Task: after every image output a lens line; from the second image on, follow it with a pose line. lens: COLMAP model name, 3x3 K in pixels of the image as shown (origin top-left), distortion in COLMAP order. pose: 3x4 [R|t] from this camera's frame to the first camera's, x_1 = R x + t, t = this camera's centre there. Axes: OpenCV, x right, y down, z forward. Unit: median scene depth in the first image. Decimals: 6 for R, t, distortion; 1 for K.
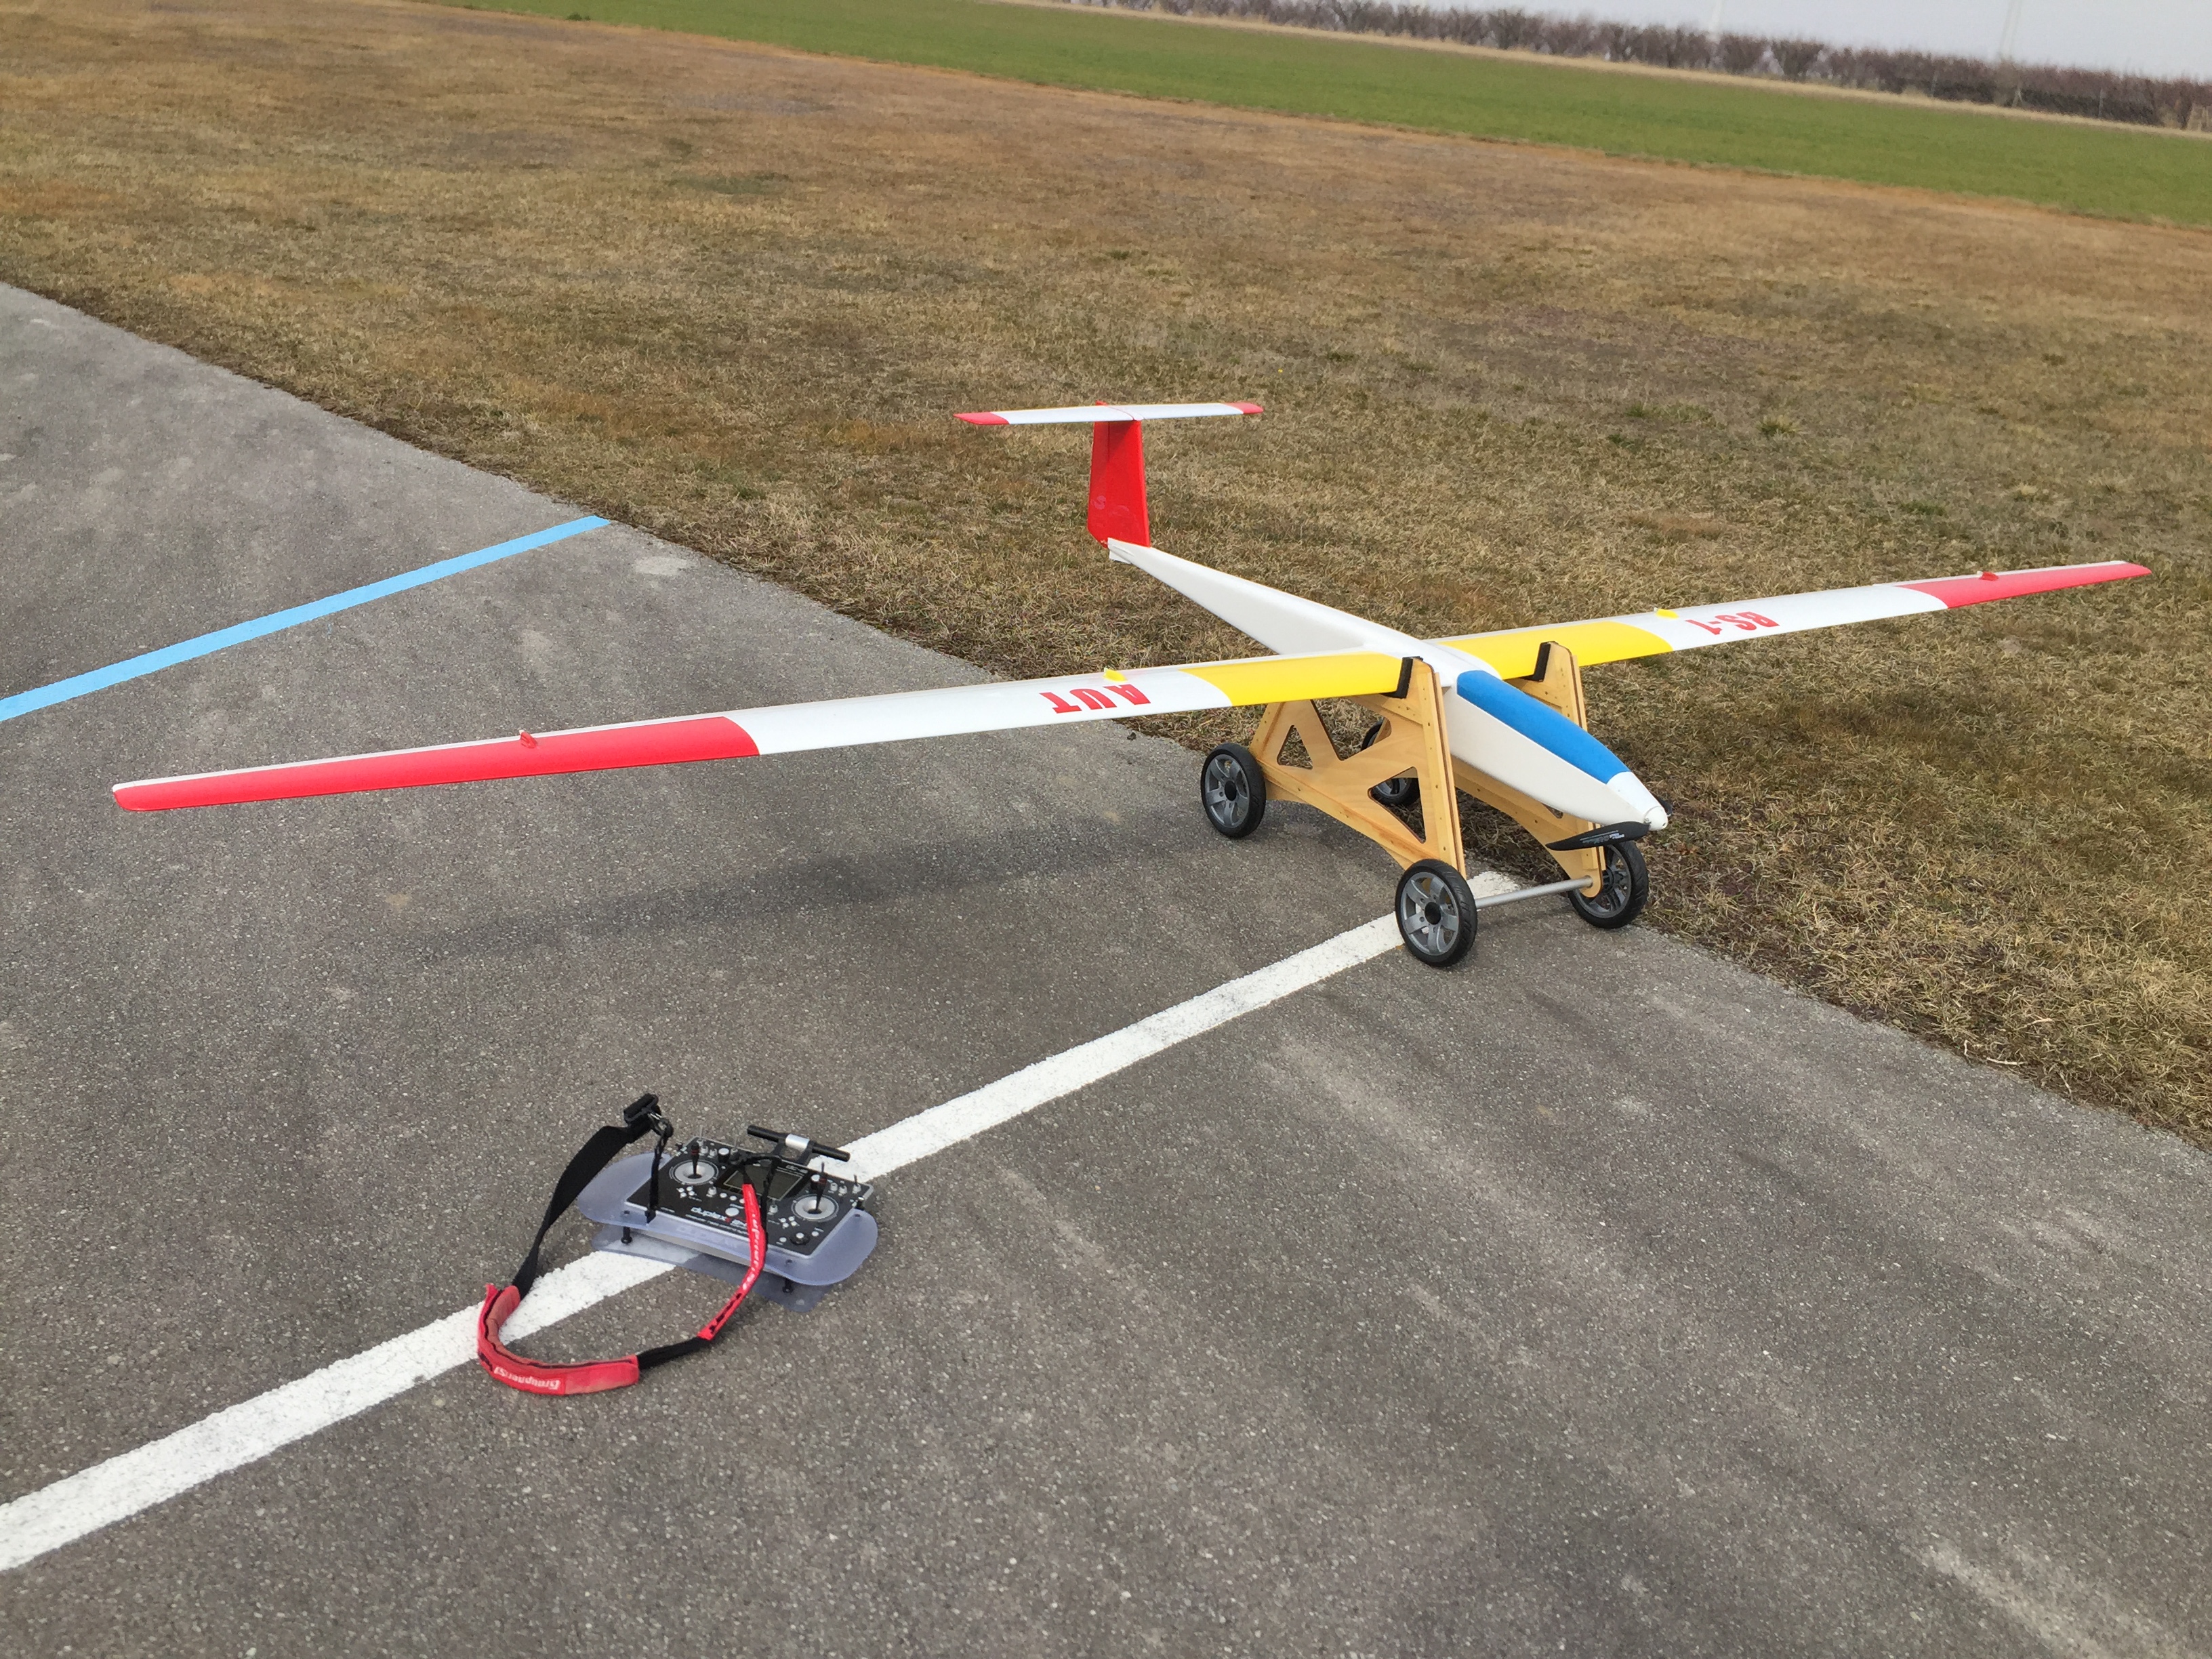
lens RADIAL K [[1854.6, 0, 1094.5], [0, 1854.6, 823.0], [0, 0, 1]] dist [0.072062, -0.117105]
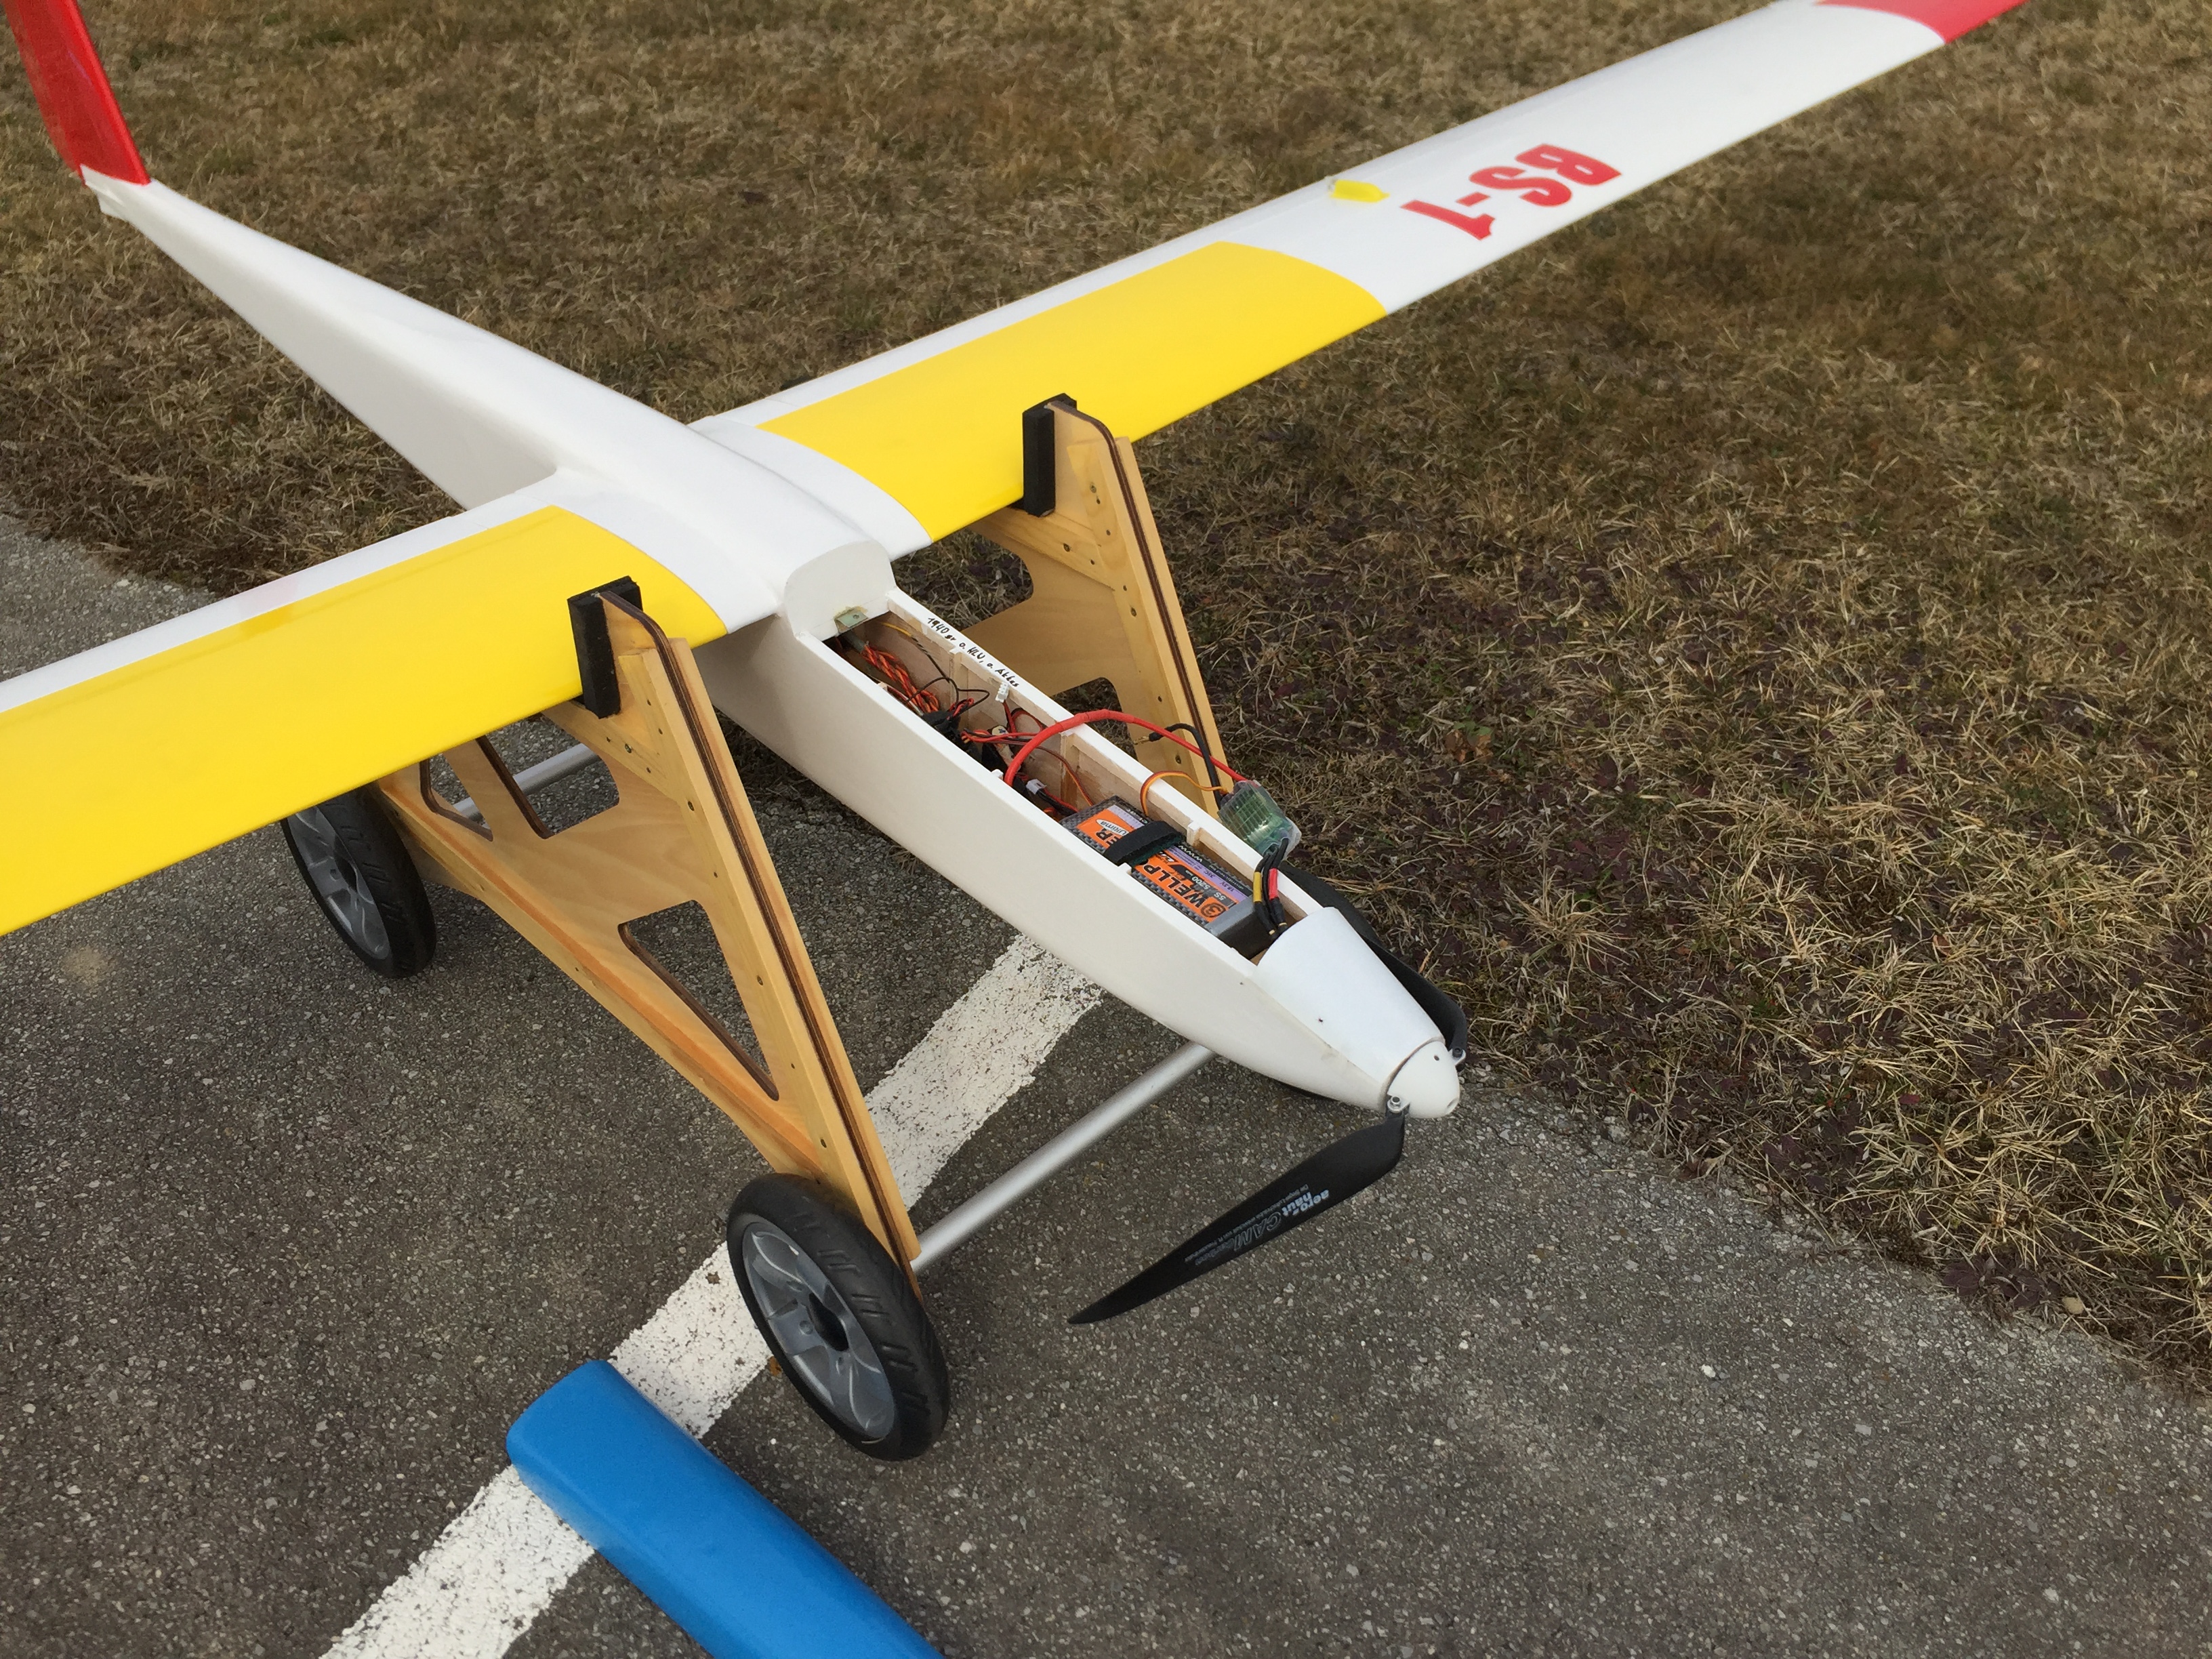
lens RADIAL K [[1854.6, 0, 1094.5], [0, 1854.6, 823.0], [0, 0, 1]] dist [0.072062, -0.117105]
pose [[0.973411, -0.205616, 0.100964, 0.183238], [0.168442, 0.941211, 0.292829, -0.112381], [-0.155239, -0.268036, 0.950819, 0.590201]]
